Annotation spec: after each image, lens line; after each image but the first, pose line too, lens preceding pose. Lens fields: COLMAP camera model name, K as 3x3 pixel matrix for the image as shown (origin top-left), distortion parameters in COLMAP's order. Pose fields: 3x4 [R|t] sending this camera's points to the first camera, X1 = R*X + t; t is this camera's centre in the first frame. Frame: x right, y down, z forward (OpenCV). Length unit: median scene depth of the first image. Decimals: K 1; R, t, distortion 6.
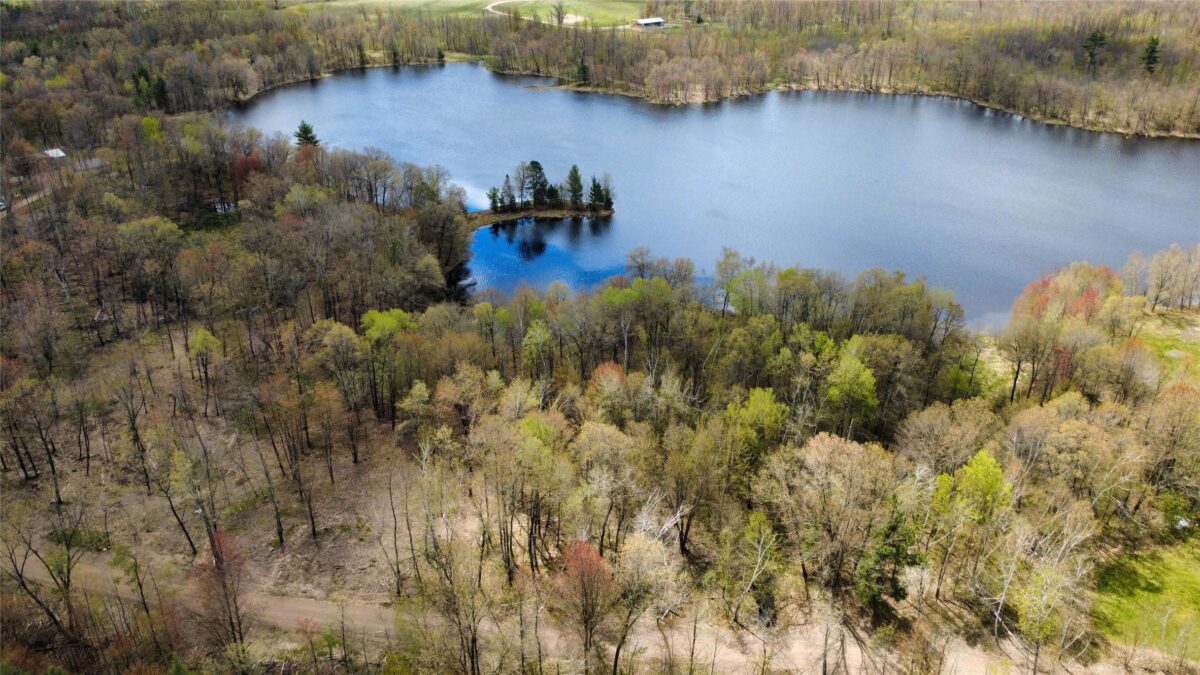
lens RADIAL K [[871.0, 0, 600.5], [0, 871.0, 336.0], [0, 0, 1]] dist [-0.005510, 0.003363]
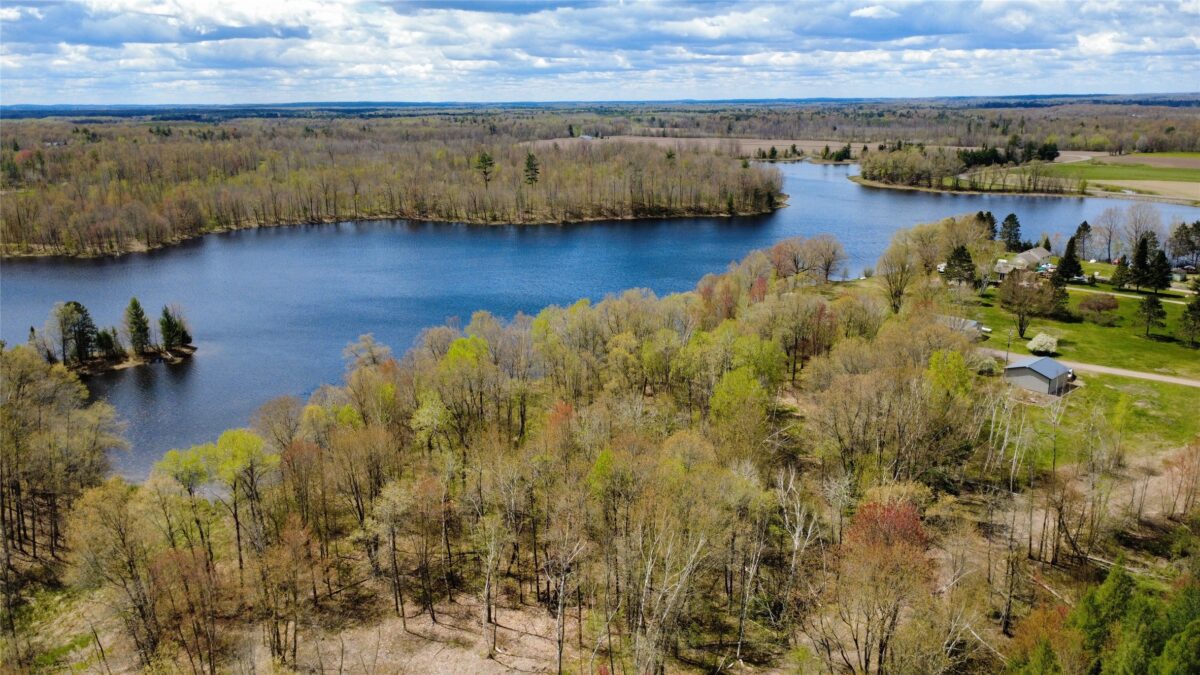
lens RADIAL K [[871.0, 0, 599.5], [0, 871.0, 338.5], [0, 0, 1]] dist [-0.005510, 0.003363]
pose [[0.700802, -0.187513, 0.688270, -0.168814], [0.317435, 0.946017, -0.065480, 0.011717], [-0.638837, 0.264370, 0.722493, 0.112237]]
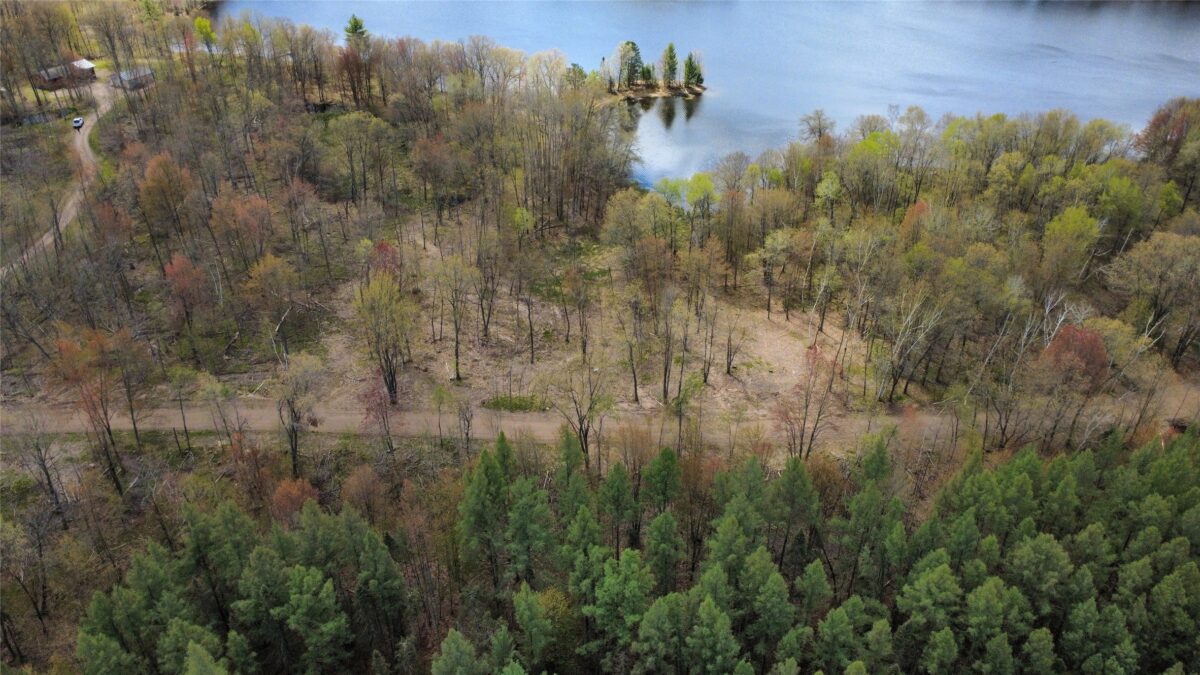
lens RADIAL K [[871.0, 0, 603.6], [0, 871.0, 341.7], [0, 0, 1]] dist [-0.005510, 0.003363]
pose [[0.979133, -0.111898, 0.169638, -0.194763], [0.091235, 0.987944, 0.125075, 0.009558], [-0.181589, -0.106988, 0.977537, -0.019837]]
